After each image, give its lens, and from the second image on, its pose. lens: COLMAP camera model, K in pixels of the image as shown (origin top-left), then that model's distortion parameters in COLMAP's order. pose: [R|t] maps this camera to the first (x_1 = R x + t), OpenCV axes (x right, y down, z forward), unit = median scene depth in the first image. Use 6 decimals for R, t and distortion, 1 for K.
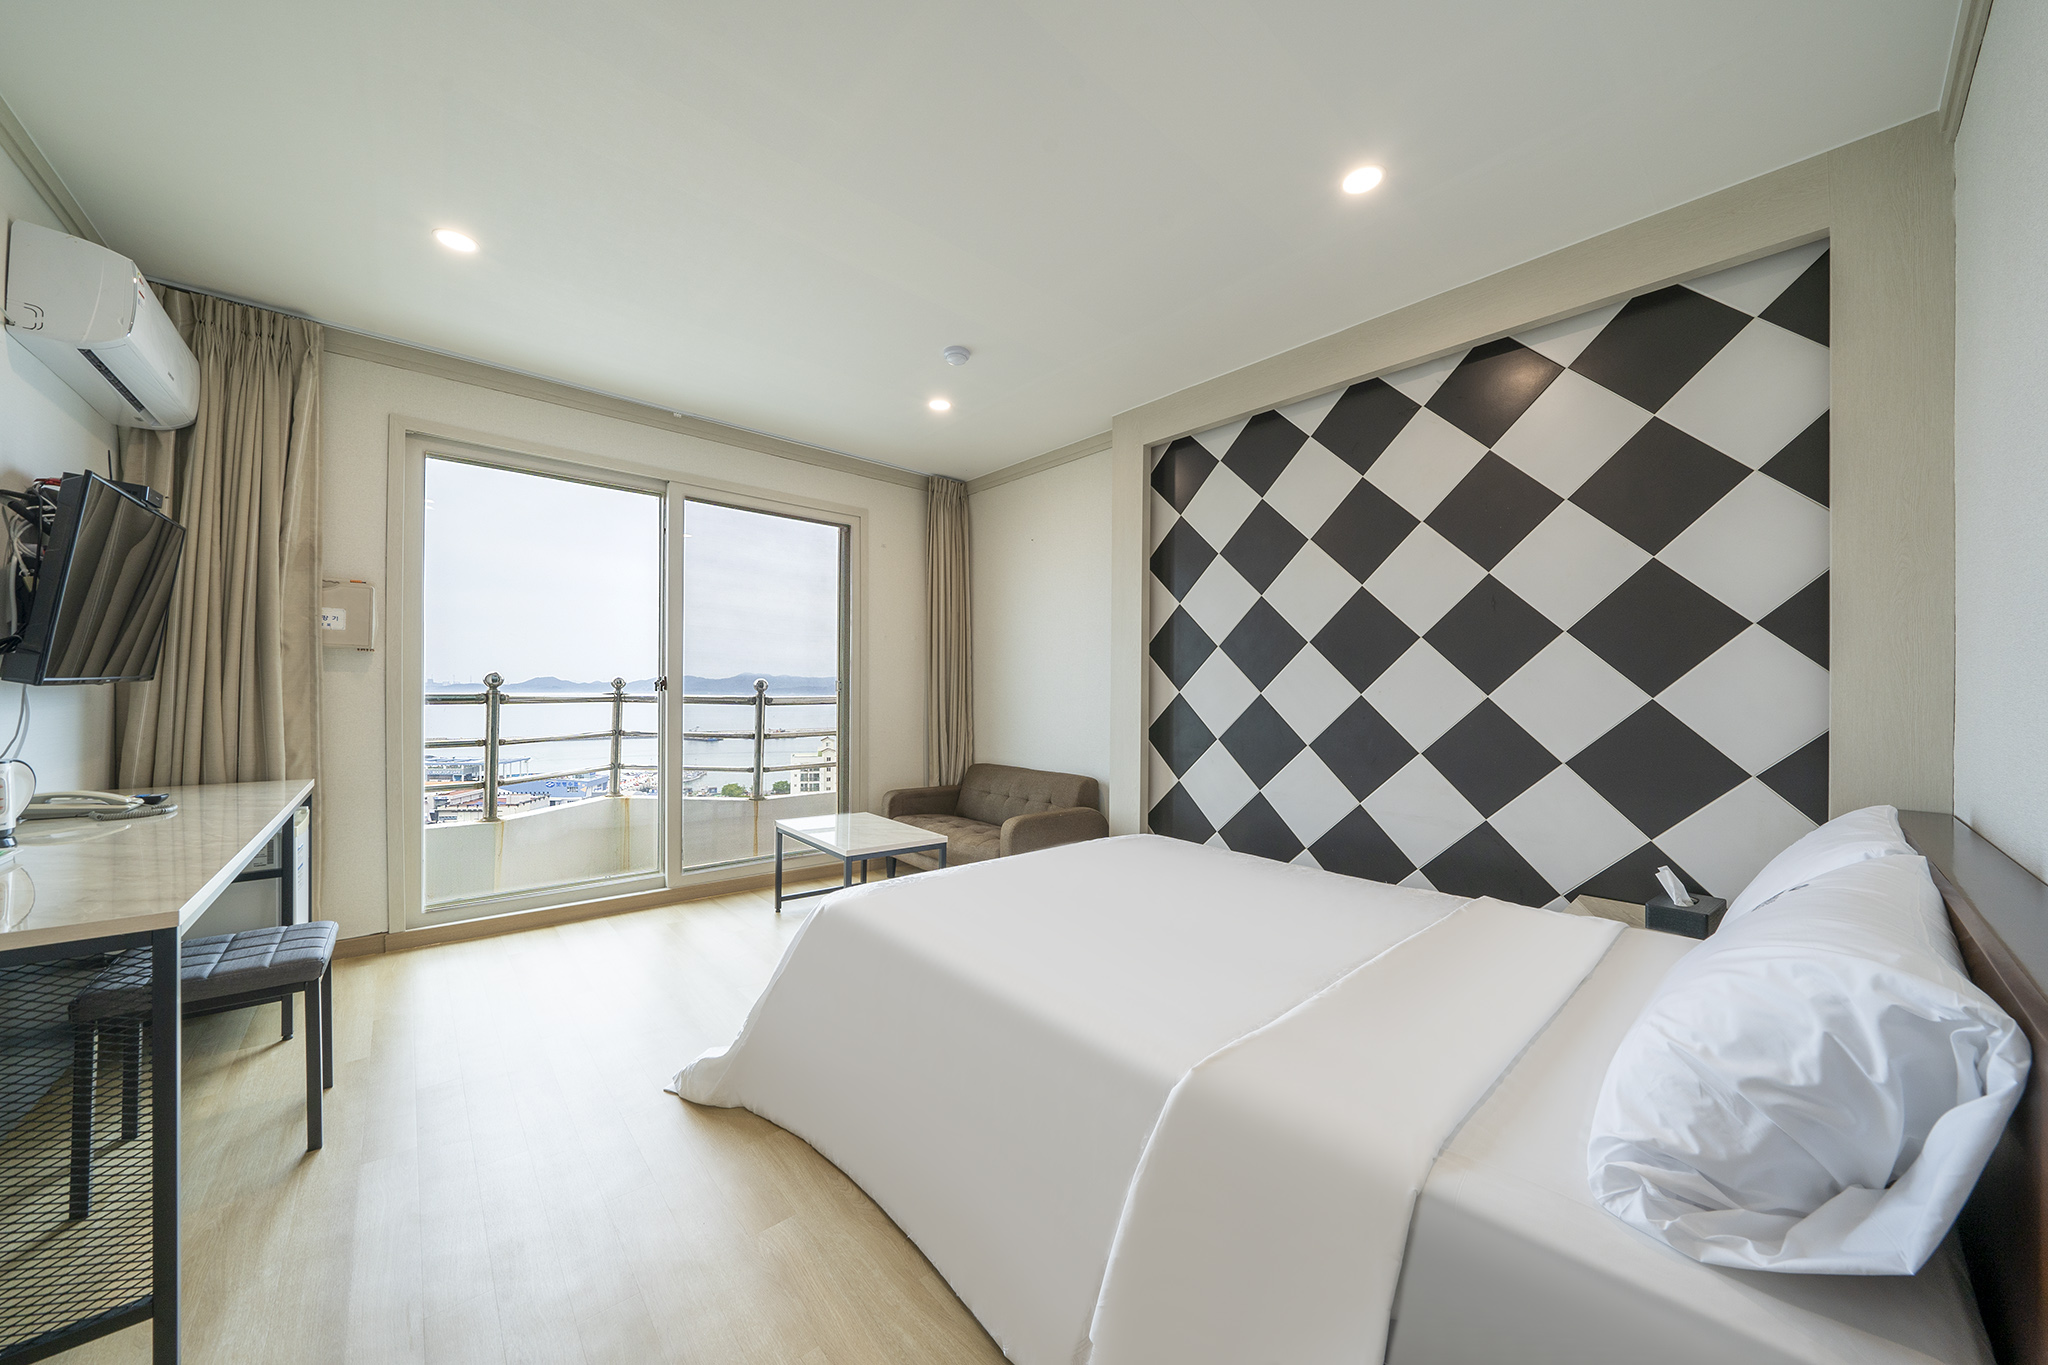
lens RADIAL K [[707.9, 0, 1022.8], [0, 707.9, 690.3], [0, 0, 1]] dist [0.003071, -0.000037]
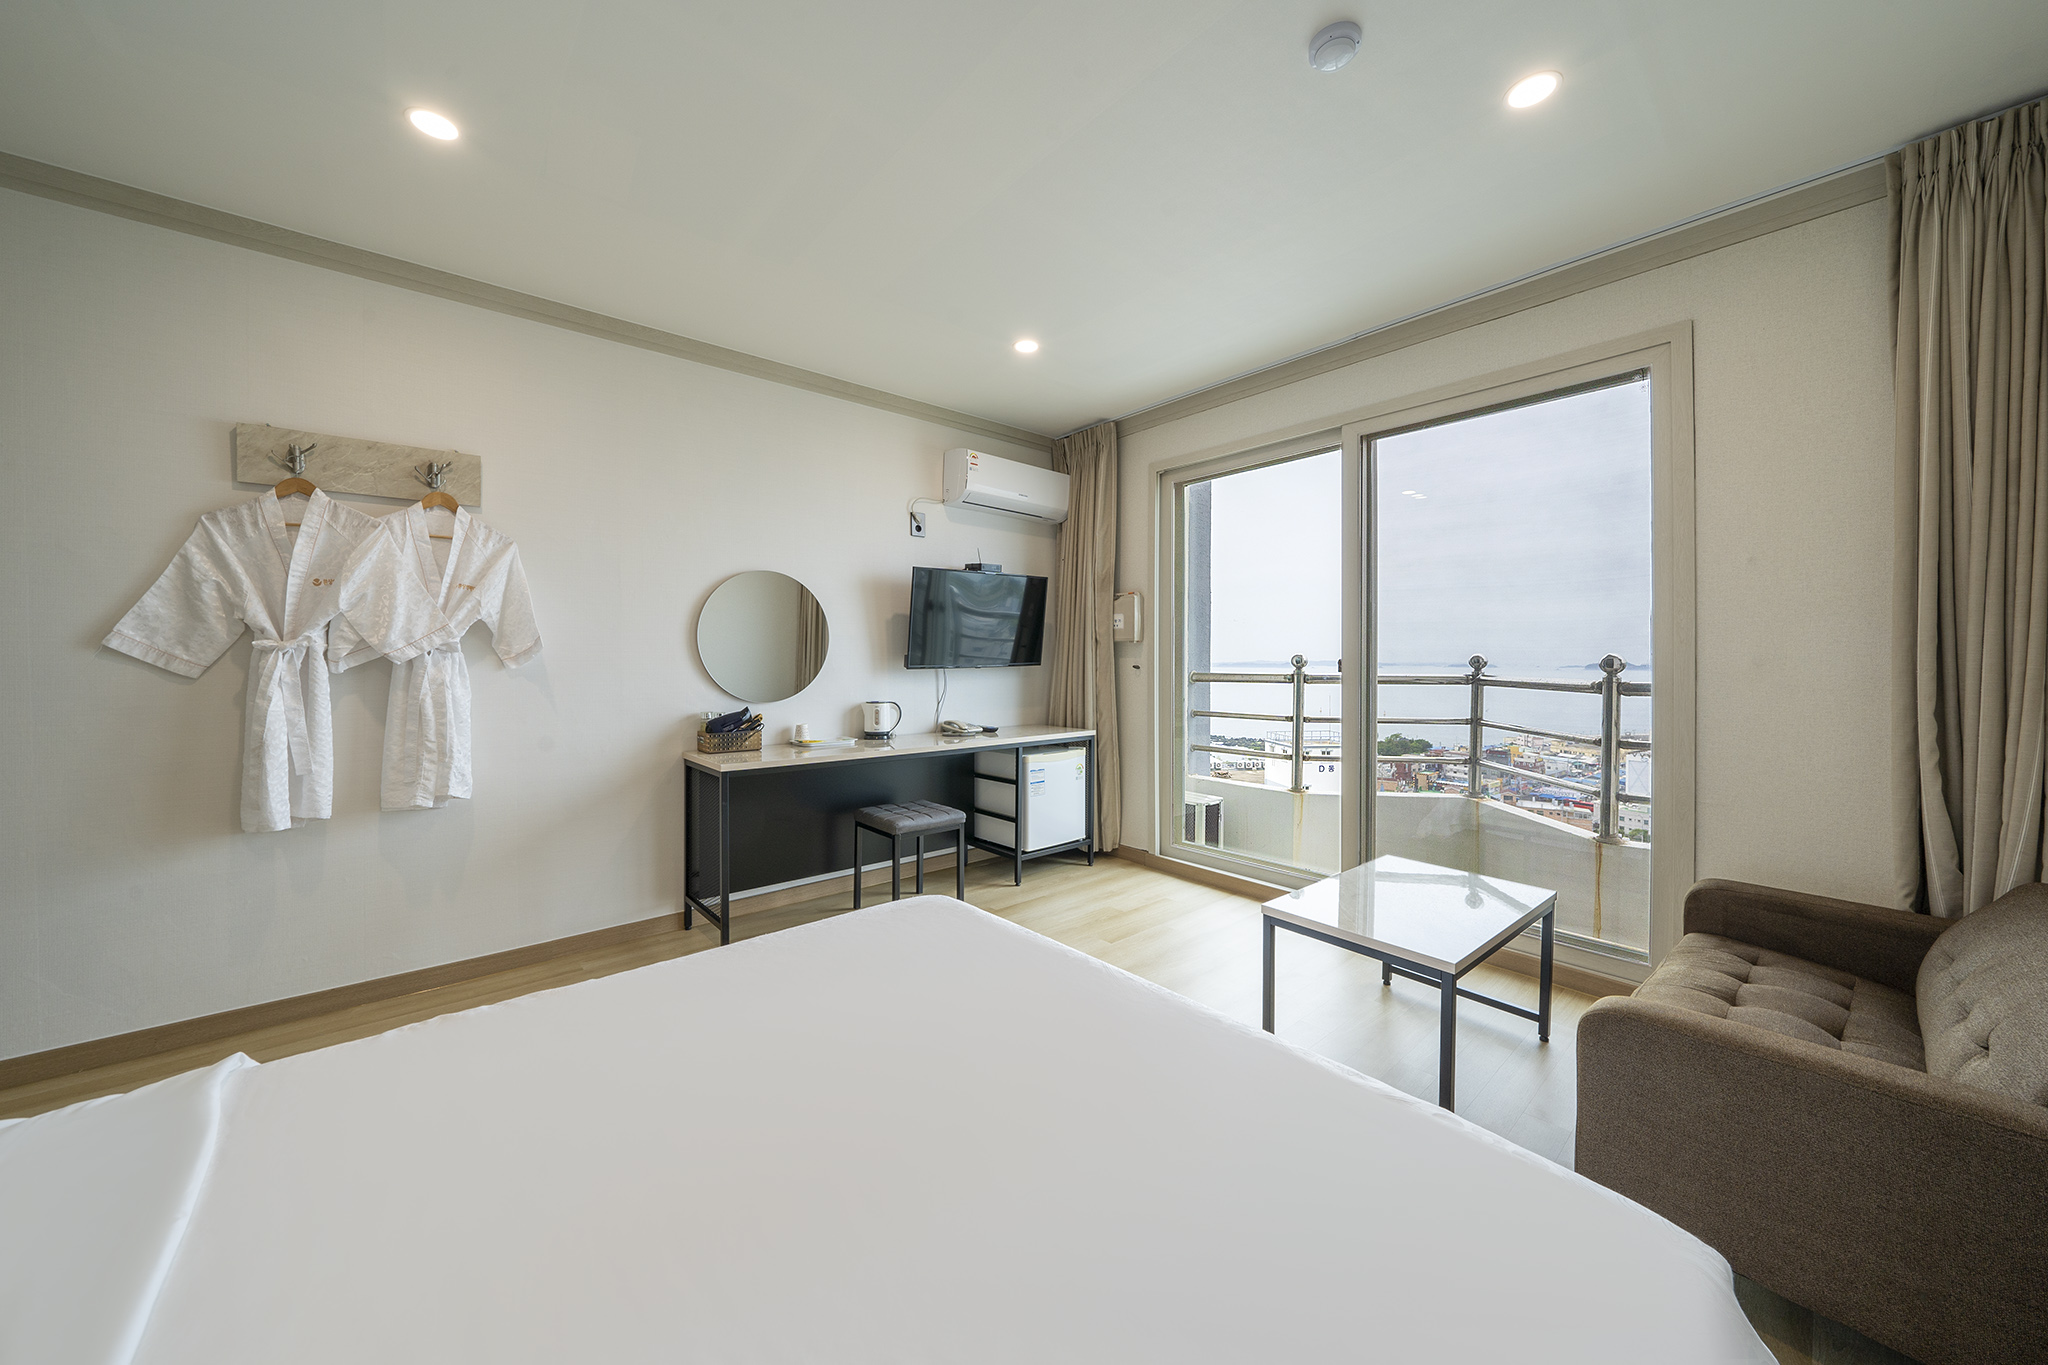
lens RADIAL K [[707.9, 0, 1009.5], [0, 707.9, 671.2], [0, 0, 1]] dist [0.003071, -0.000037]
pose [[-0.035057, 0.003598, -0.999379, 0.346324], [0.000866, 0.999993, 0.003570, -0.003101], [0.999385, -0.000741, -0.035060, 0.585434]]
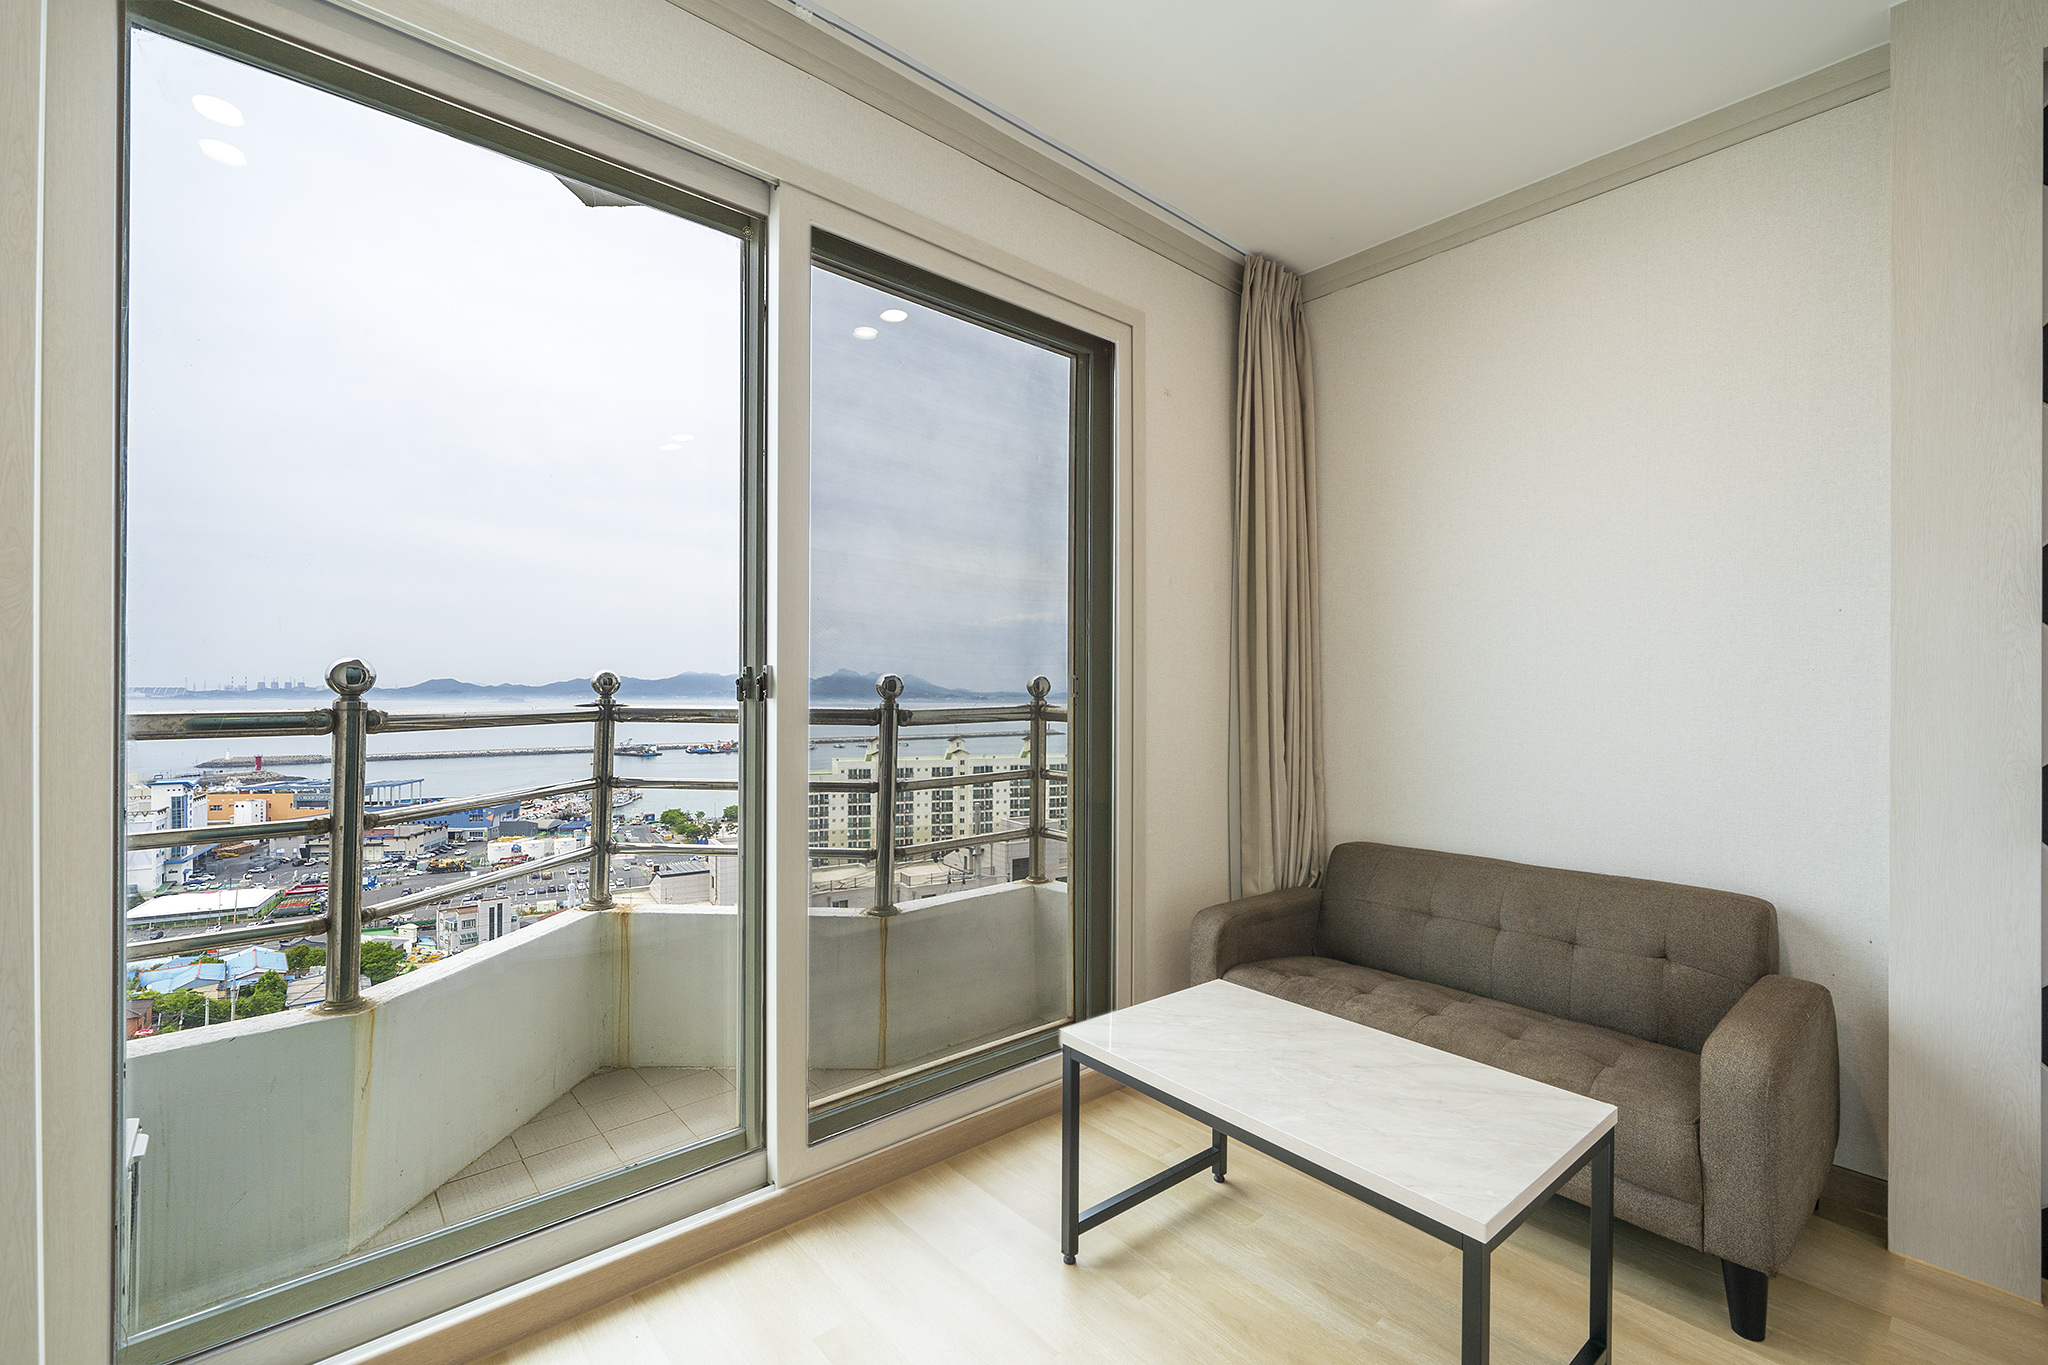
lens RADIAL K [[872.5, 0, 1034.2], [0, 872.5, 685.9], [0, 0, 1]] dist [-0.000106, 0.000094]
pose [[0.999966, -0.007462, 0.003417, -0.326414], [0.007483, 0.999953, -0.006091, -0.003100], [-0.003372, 0.006116, 0.999976, 0.458990]]
